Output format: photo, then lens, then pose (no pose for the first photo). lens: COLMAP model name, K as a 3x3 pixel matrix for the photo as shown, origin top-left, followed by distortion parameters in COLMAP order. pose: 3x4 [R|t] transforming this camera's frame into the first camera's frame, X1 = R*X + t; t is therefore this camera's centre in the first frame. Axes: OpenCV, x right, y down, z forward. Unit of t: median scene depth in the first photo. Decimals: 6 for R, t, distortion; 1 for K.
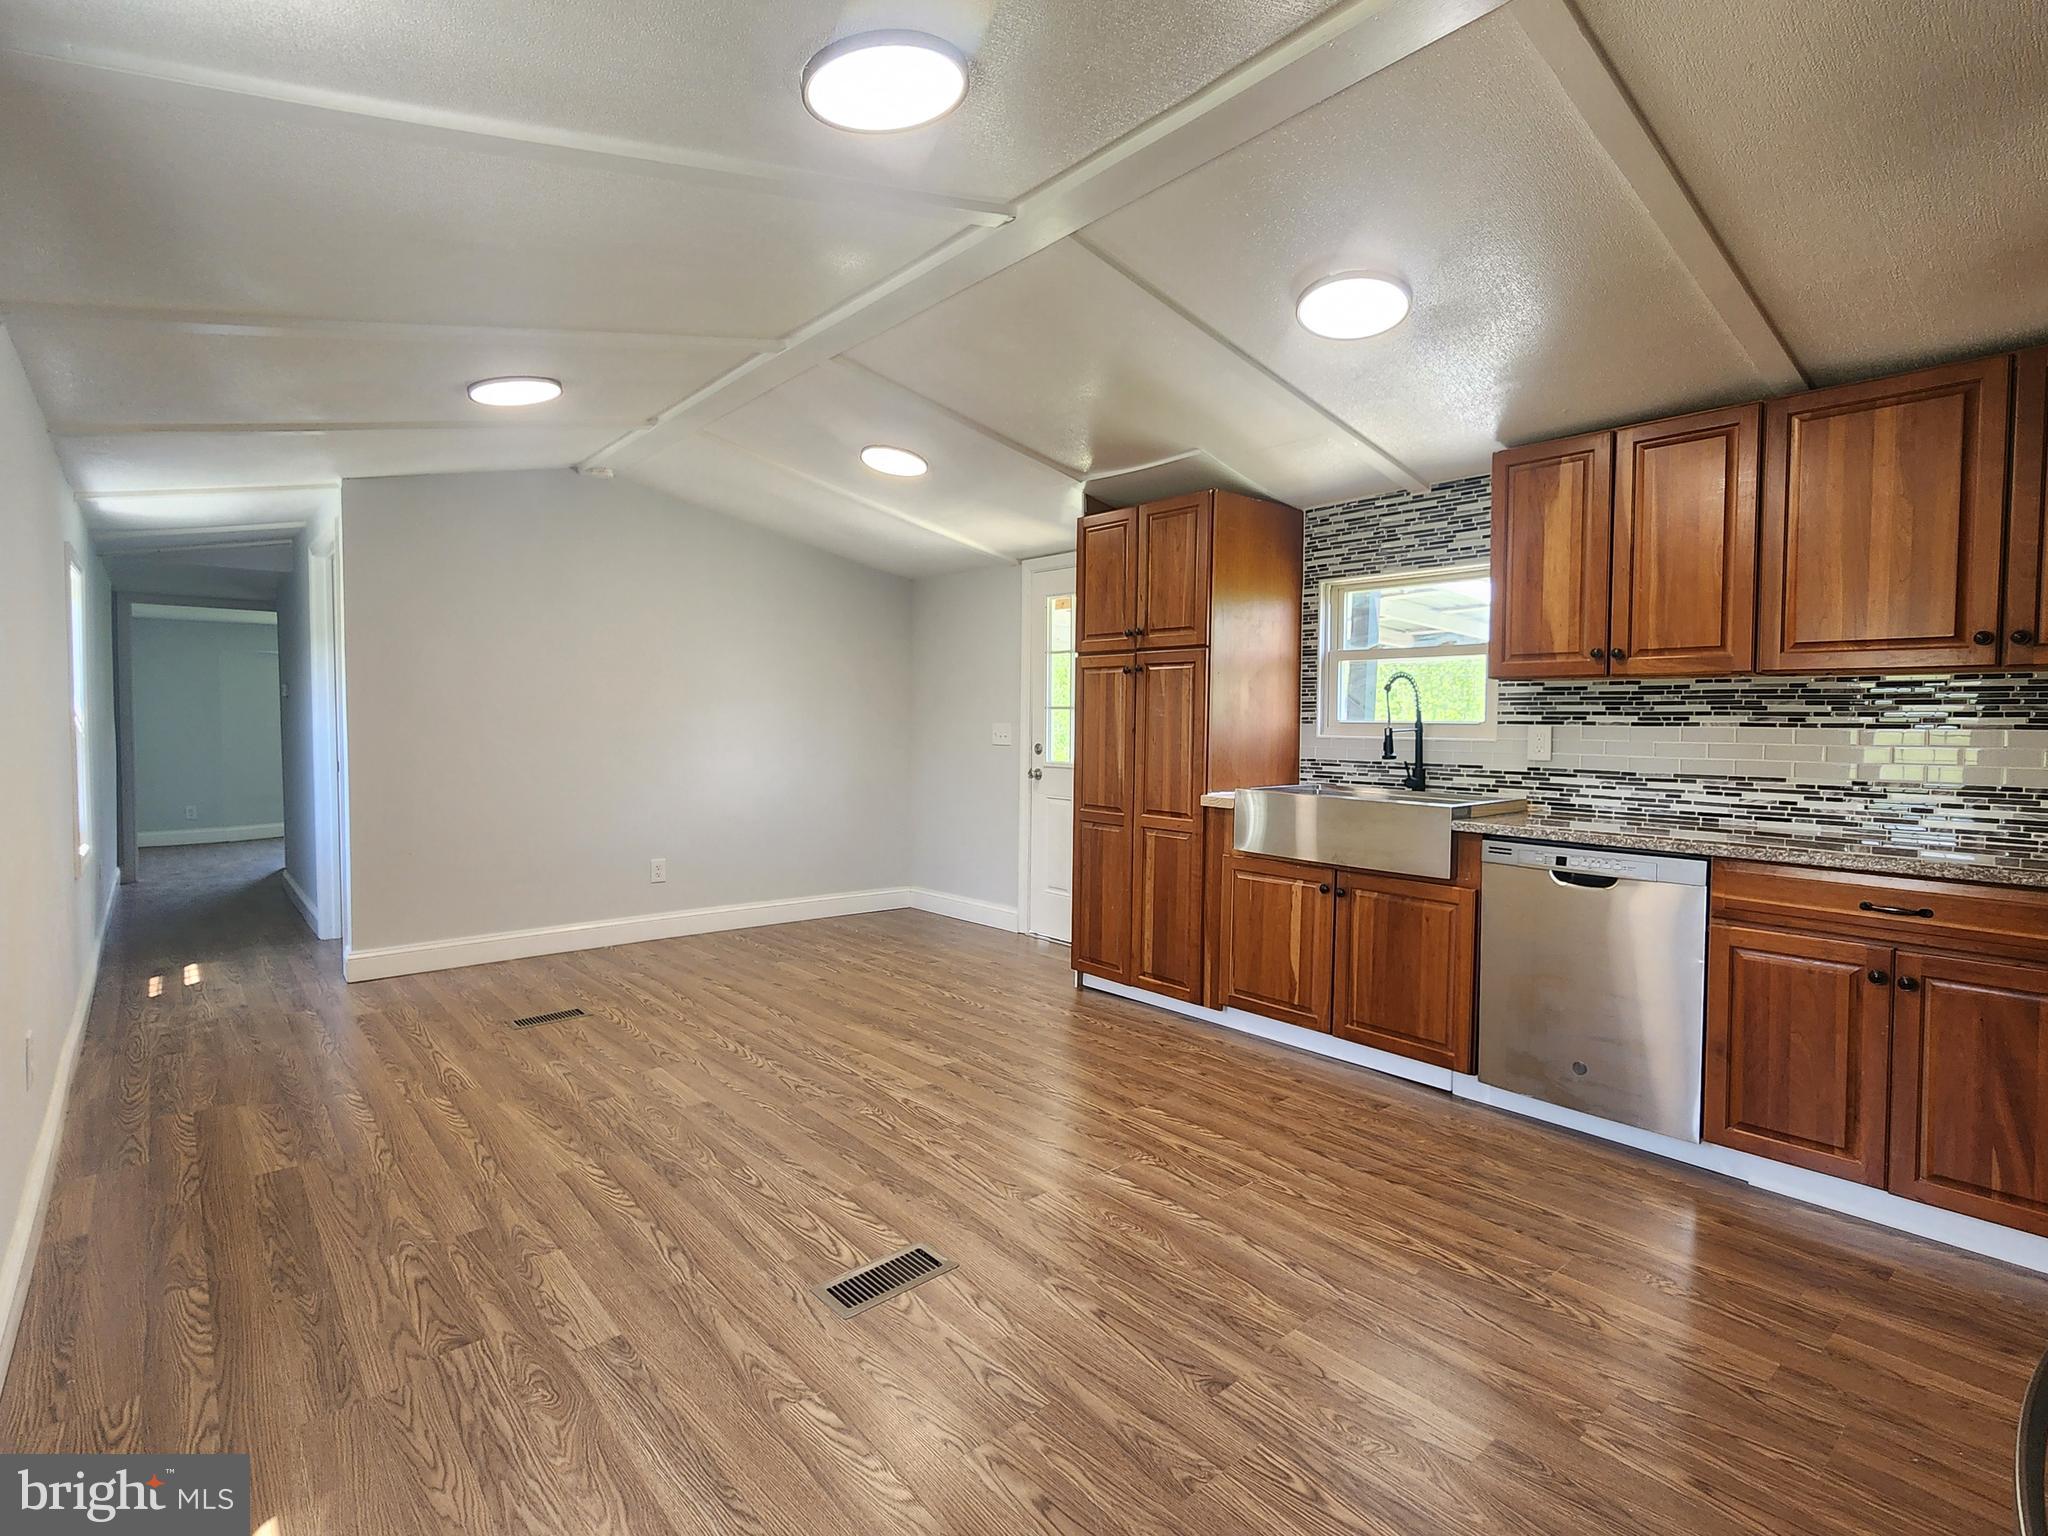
lens RADIAL K [[1006.2, 0, 1023.5], [0, 1006.2, 753.5], [0, 0, 1]] dist [0.004829, -0.001683]
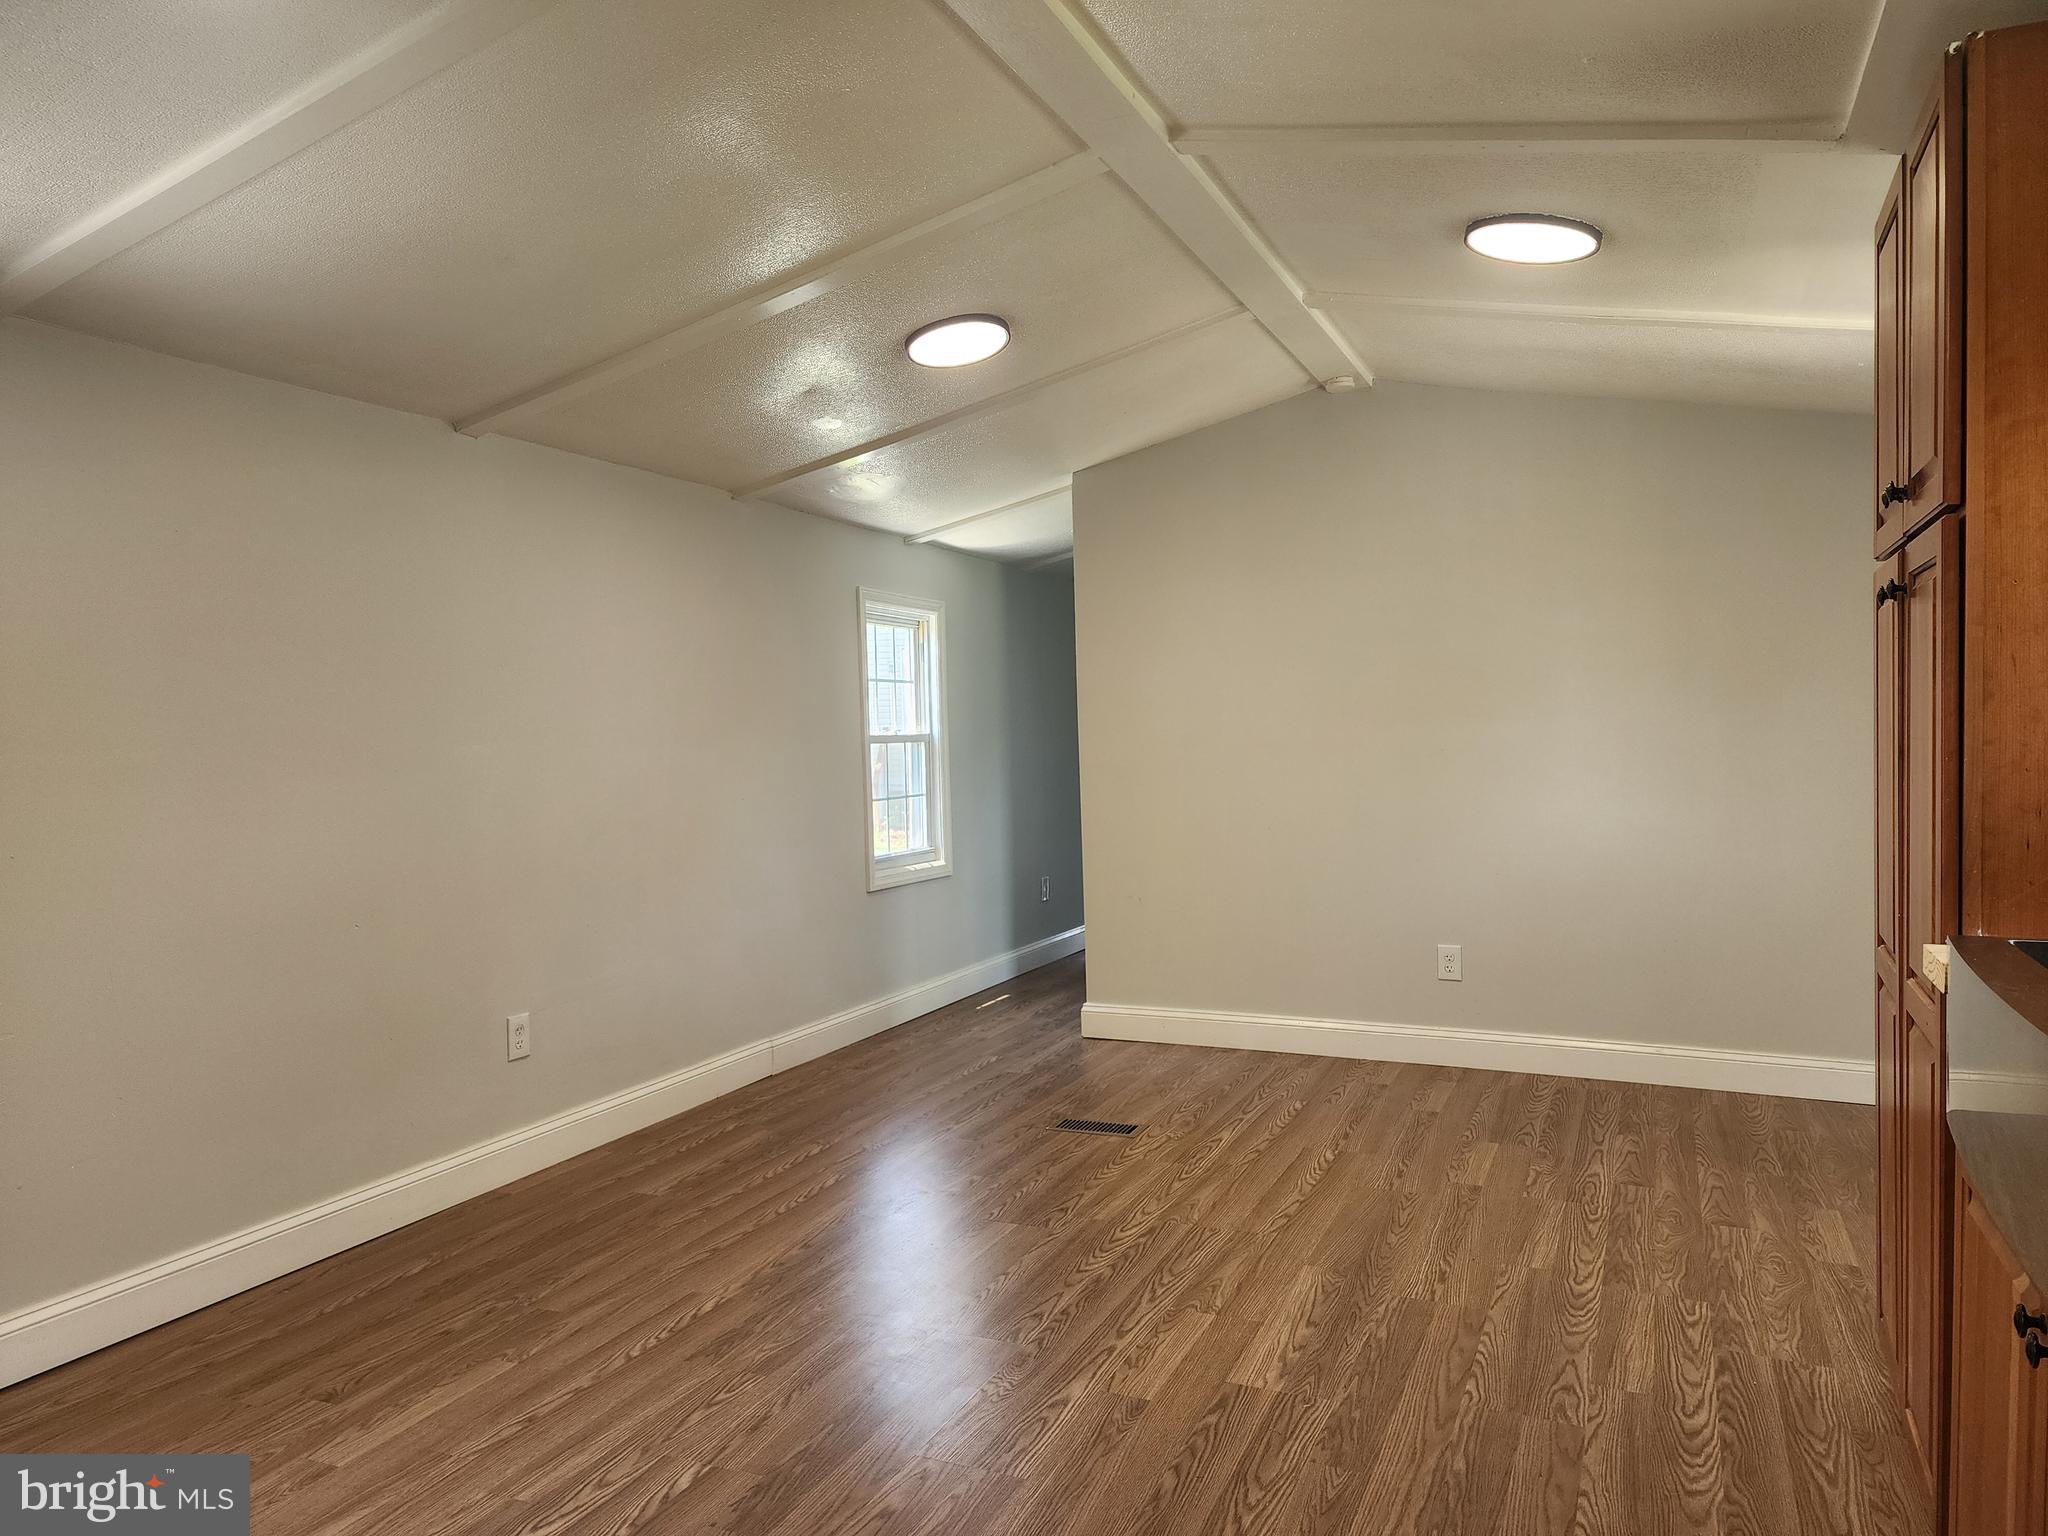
lens RADIAL K [[1377.5, 0, 1037.6], [0, 1377.5, 780.8], [0, 0, 1]] dist [0.093998, -0.094532]
pose [[0.426138, 0.015395, -0.904527, 0.577758], [-0.006269, 0.999881, 0.014064, -0.022227], [0.904636, -0.000322, 0.426184, 0.624837]]
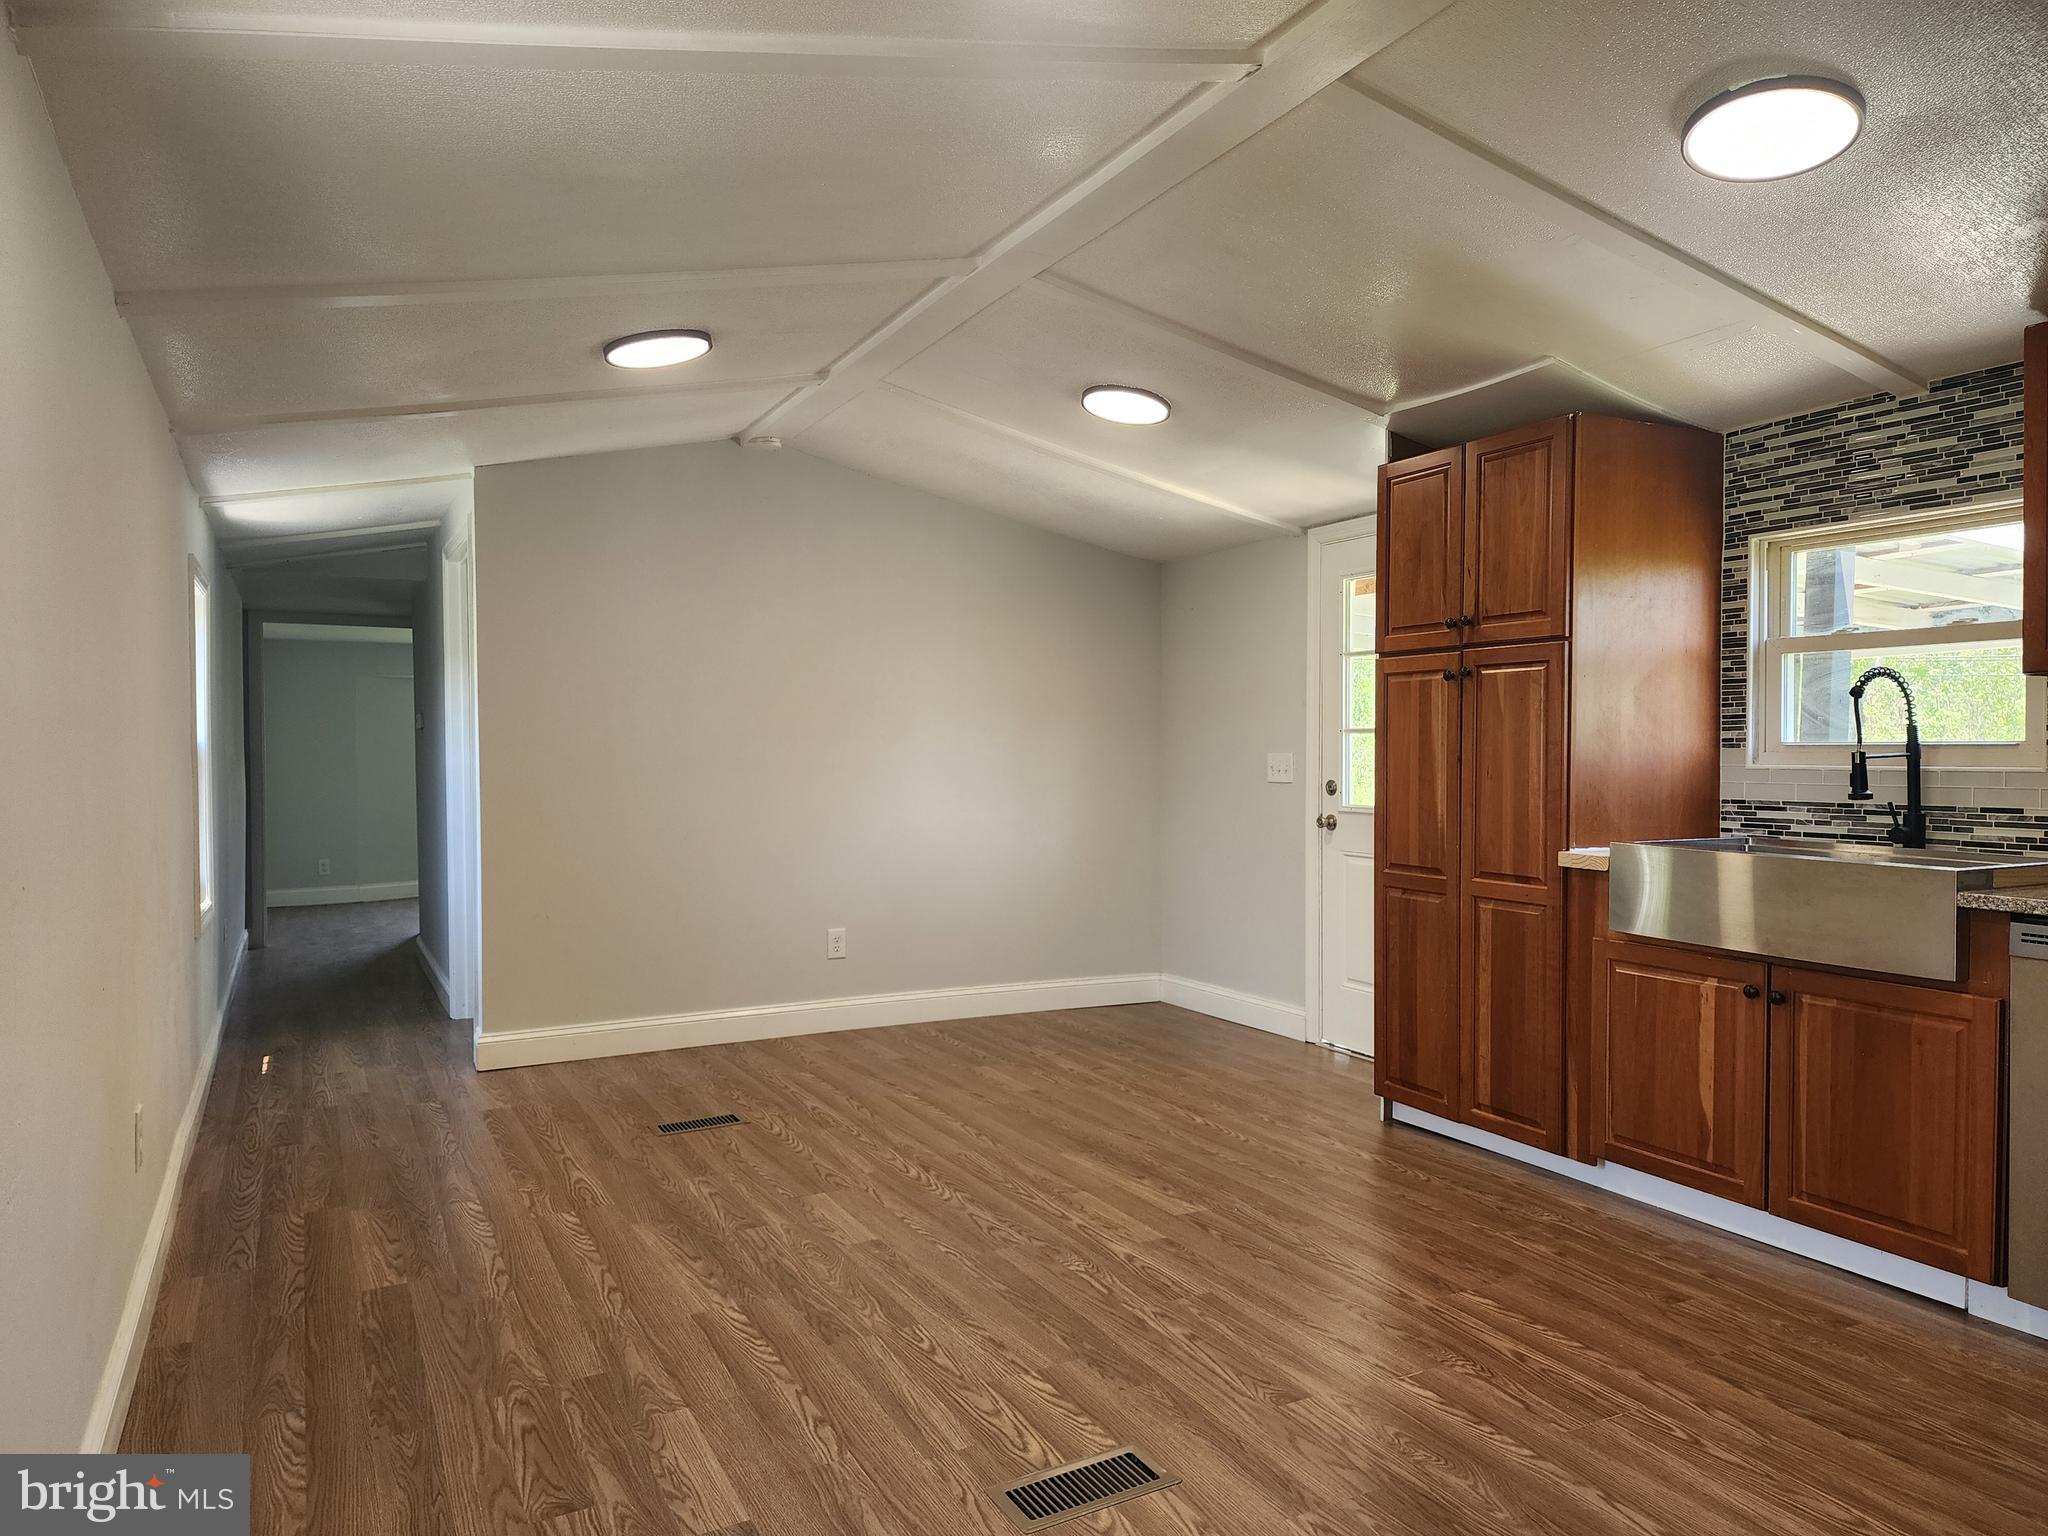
lens RADIAL K [[1365.4, 0, 1027.4], [0, 1365.4, 772.7], [0, 0, 1]] dist [0.078657, -0.073561]
pose [[0.974687, -0.005714, -0.223499, 0.037889], [0.001574, 0.999824, -0.018700, 0.004925], [0.223566, 0.017875, 0.974525, -0.017513]]
